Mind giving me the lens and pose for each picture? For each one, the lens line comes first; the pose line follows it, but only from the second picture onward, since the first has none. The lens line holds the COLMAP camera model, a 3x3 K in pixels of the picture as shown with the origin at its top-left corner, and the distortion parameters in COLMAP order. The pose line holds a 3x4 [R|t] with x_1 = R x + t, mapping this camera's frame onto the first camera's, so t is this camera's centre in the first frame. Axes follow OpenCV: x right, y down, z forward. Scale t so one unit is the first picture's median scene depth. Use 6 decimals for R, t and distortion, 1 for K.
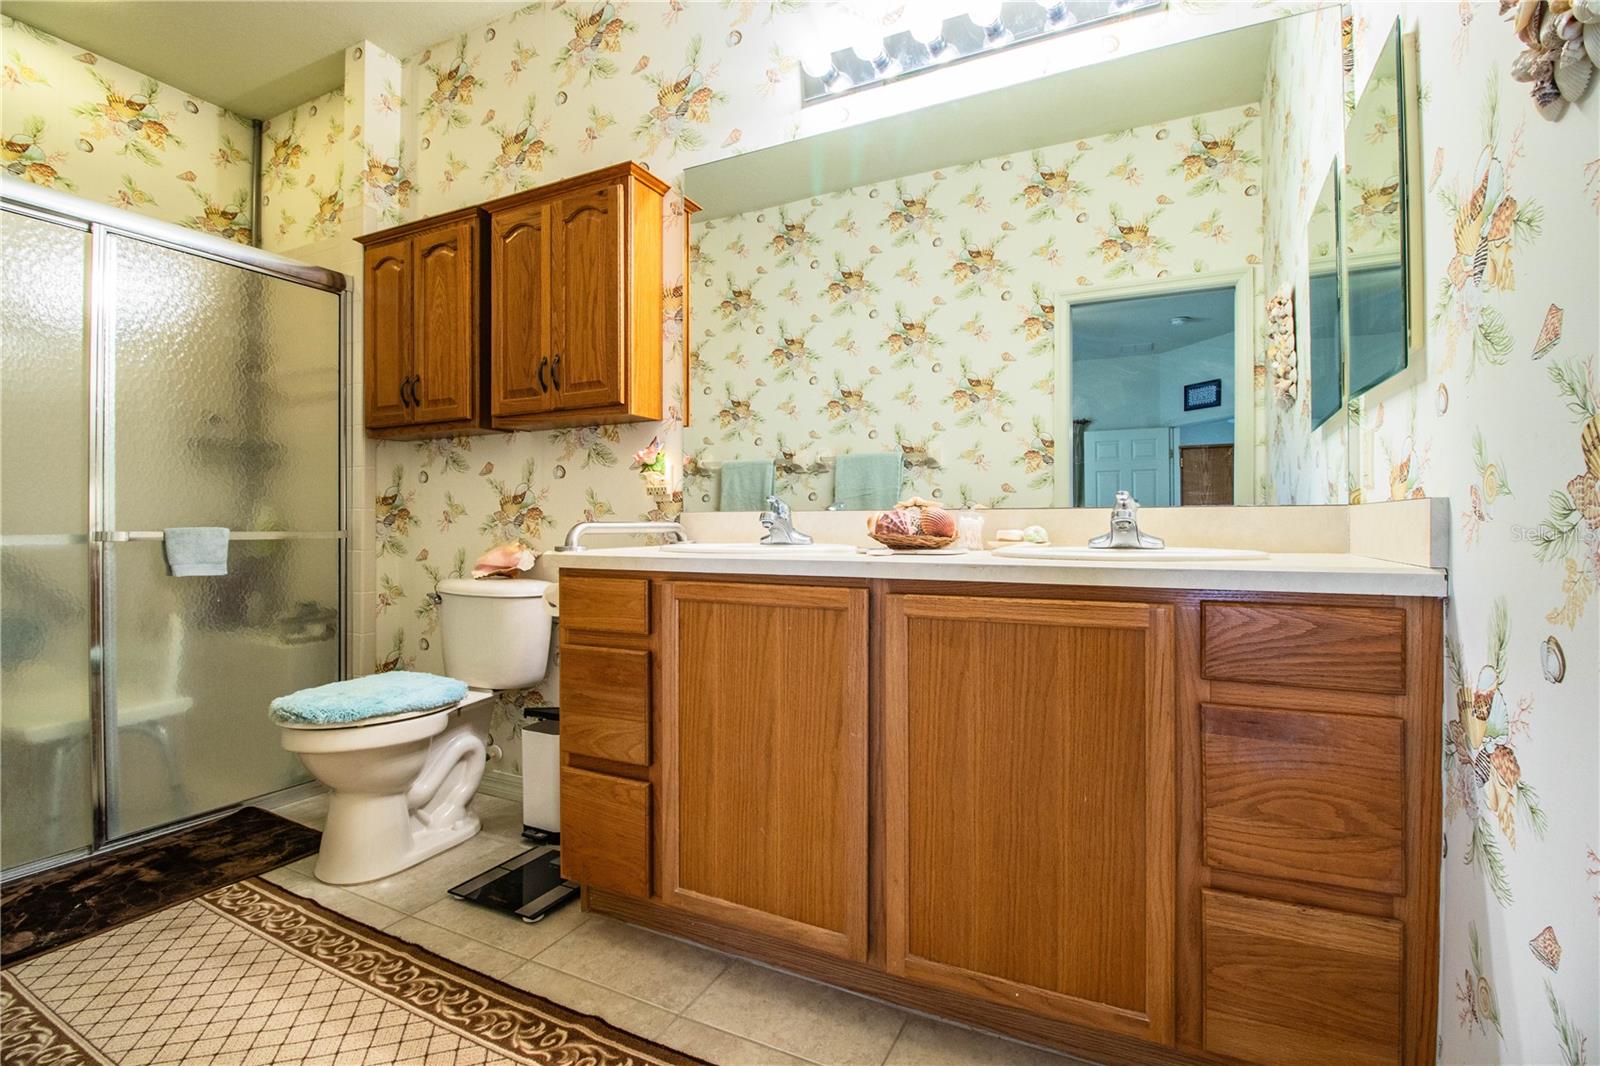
lens RADIAL K [[738.6, 0, 800.2], [0, 738.6, 525.3], [0, 0, 1]] dist [-0.010282, -0.005929]
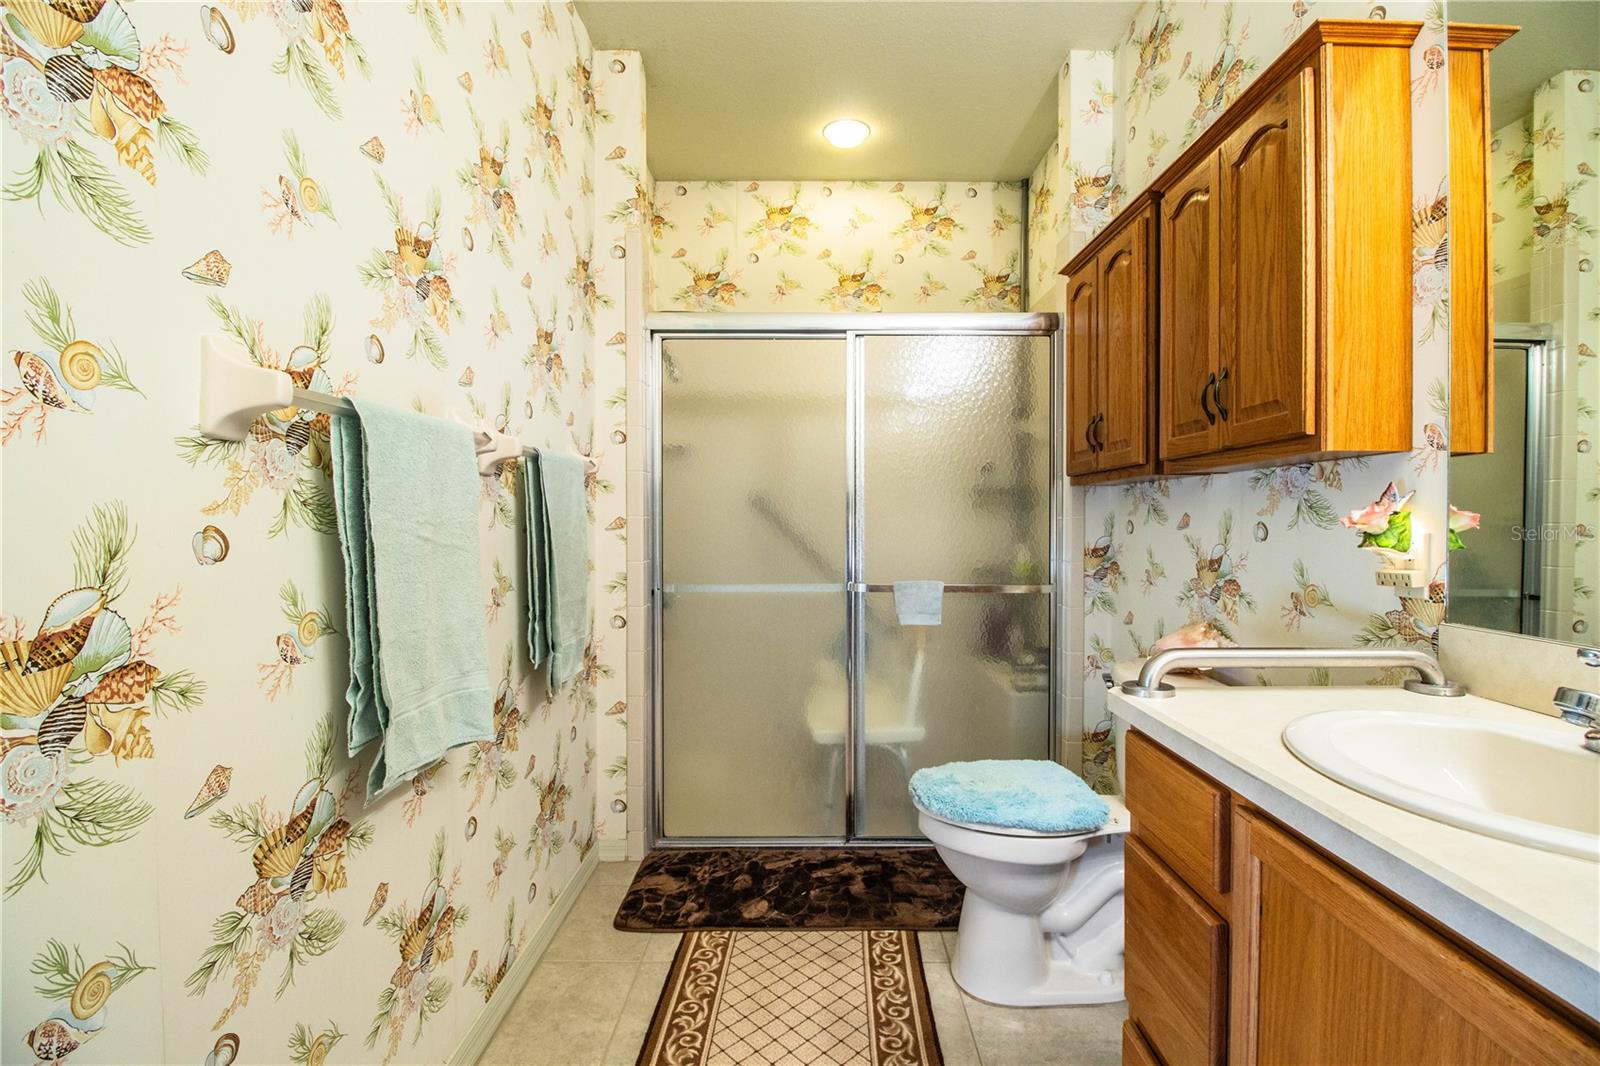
lens RADIAL K [[738.6, 0, 801.0], [0, 738.6, 528.7], [0, 0, 1]] dist [-0.010282, -0.005929]
pose [[0.456541, 0.008029, -0.889666, 0.092700], [-0.002389, 0.999967, 0.007798, -0.087570], [0.889699, -0.001435, 0.456545, 0.343559]]
